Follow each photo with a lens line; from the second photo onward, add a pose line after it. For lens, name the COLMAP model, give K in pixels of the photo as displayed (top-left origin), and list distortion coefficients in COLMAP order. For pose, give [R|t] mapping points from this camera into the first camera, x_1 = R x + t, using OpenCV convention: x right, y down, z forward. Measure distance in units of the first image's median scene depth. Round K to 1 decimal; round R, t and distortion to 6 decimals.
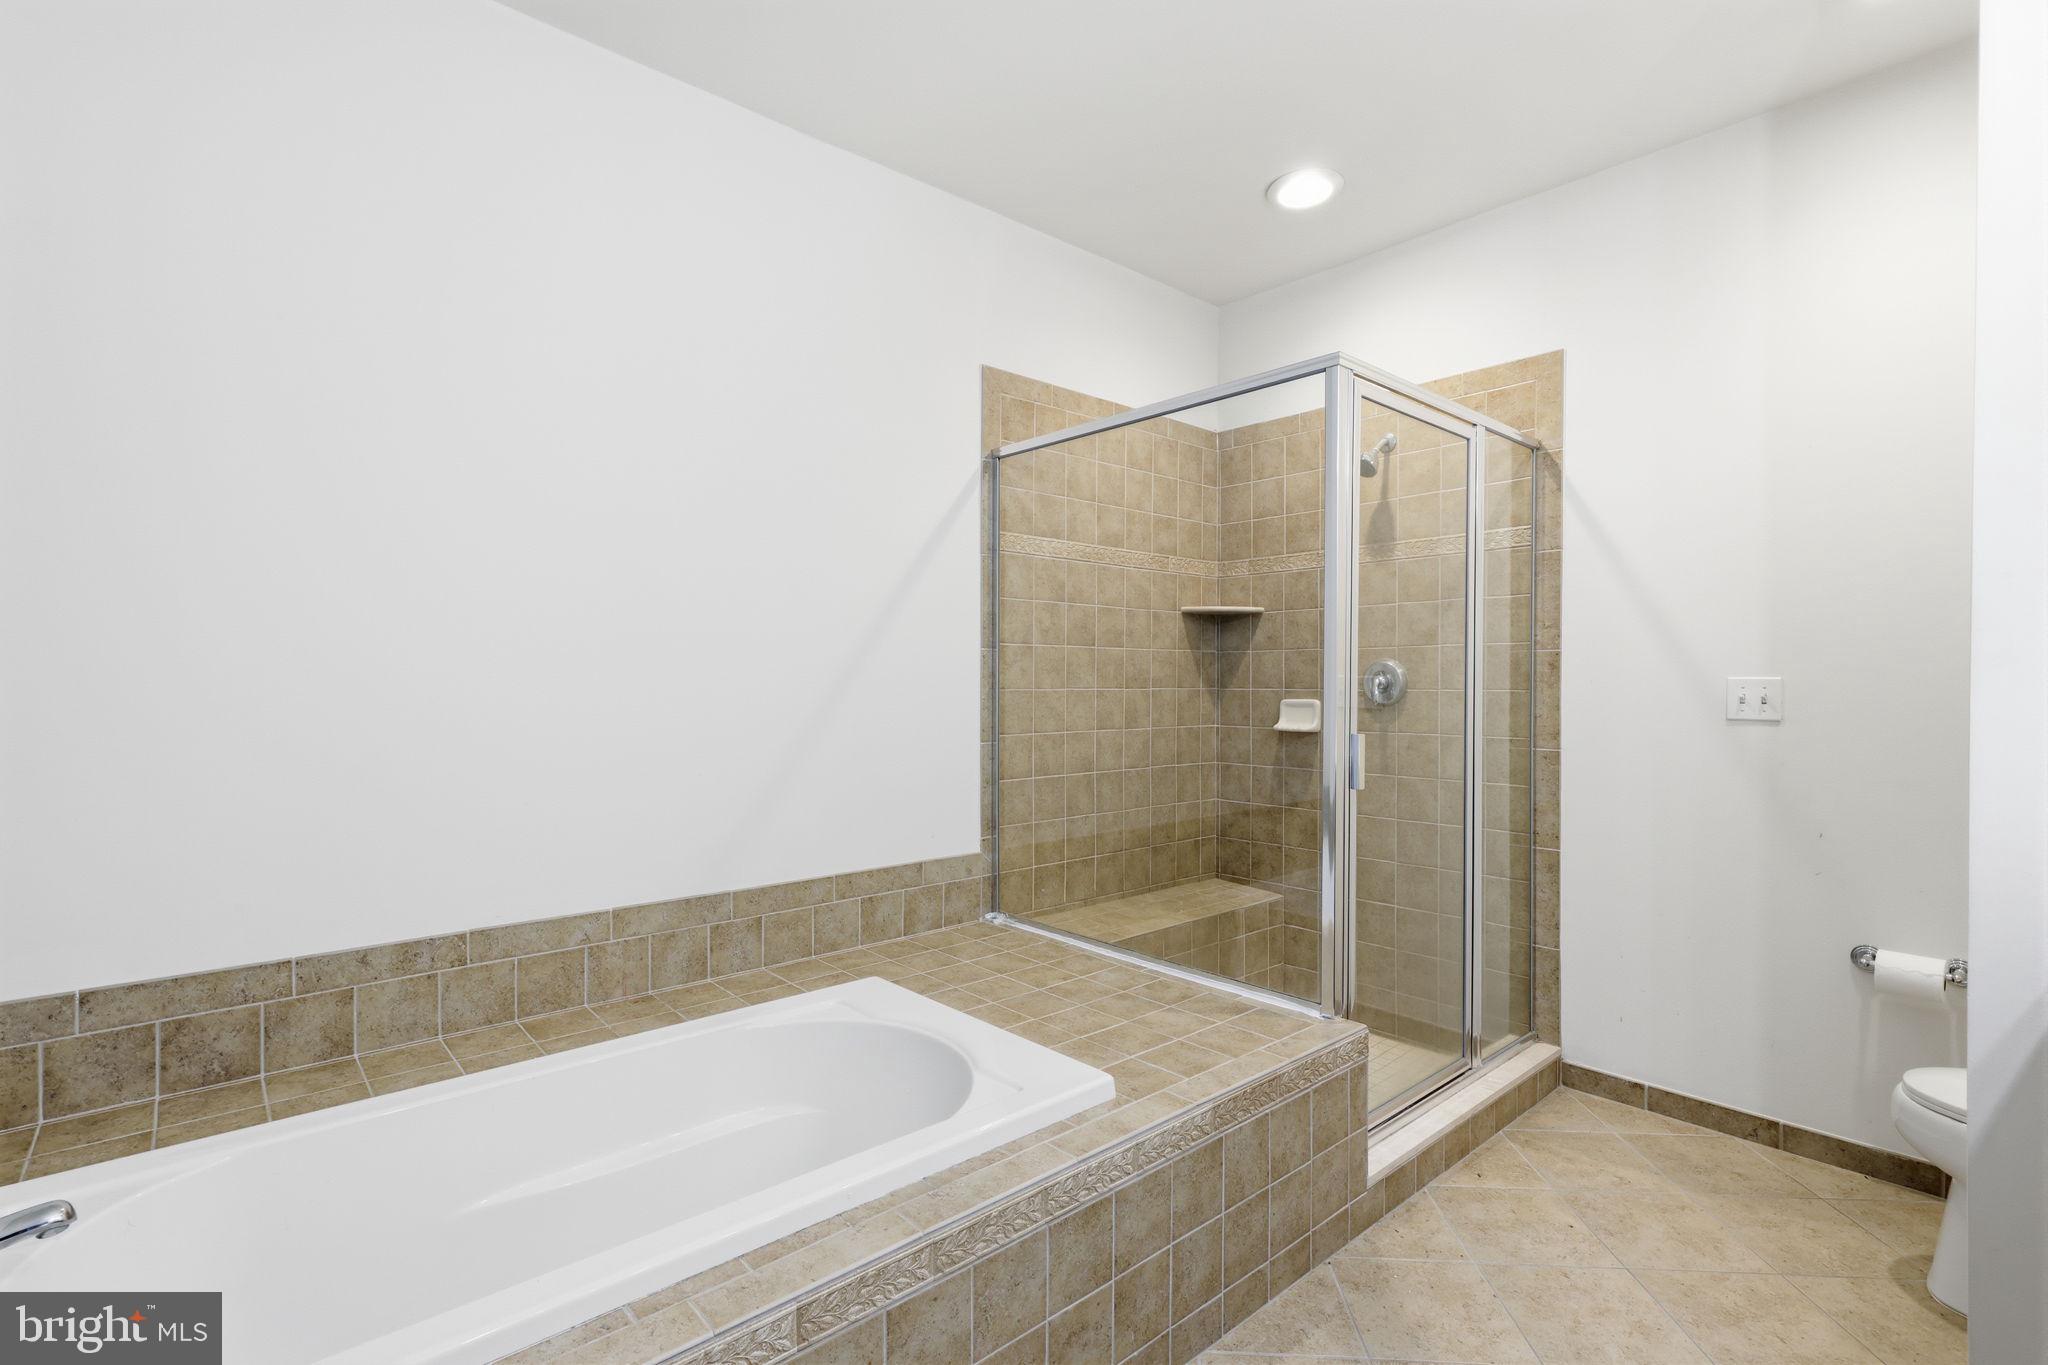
lens RADIAL K [[966.6, 0, 1020.0], [0, 966.6, 682.2], [0, 0, 1]] dist [0.002777, 0.000383]
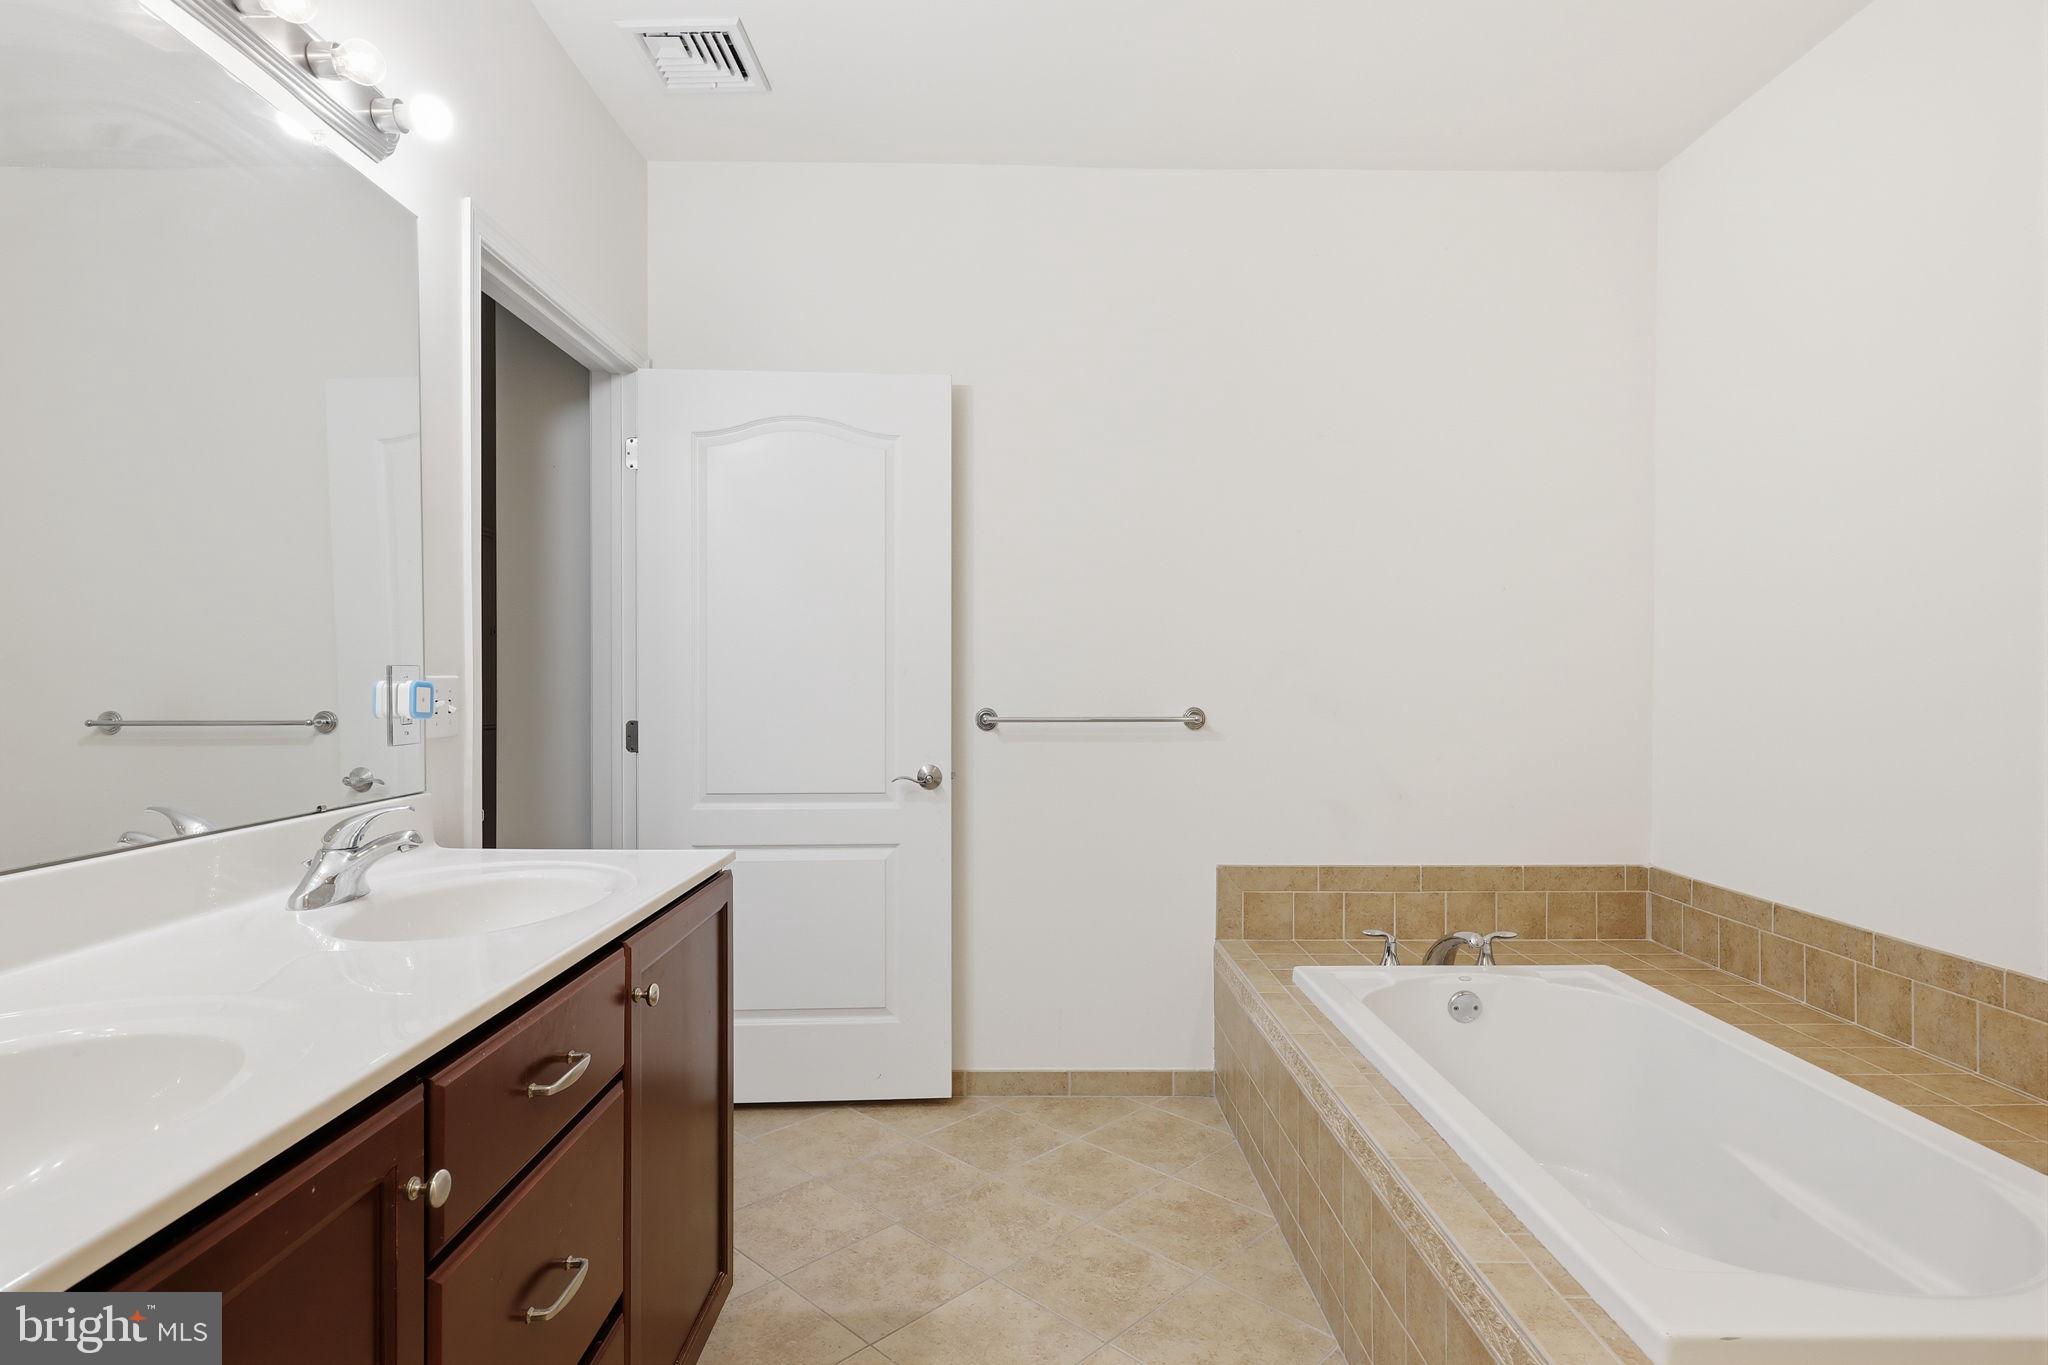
lens RADIAL K [[966.6, 0, 1020.7], [0, 966.6, 682.6], [0, 0, 1]] dist [0.002777, 0.000383]
pose [[-0.647031, -0.001191, -0.762463, 0.519556], [-0.005510, 0.999980, 0.003114, 0.000112], [0.762444, 0.006216, -0.647025, 0.687357]]
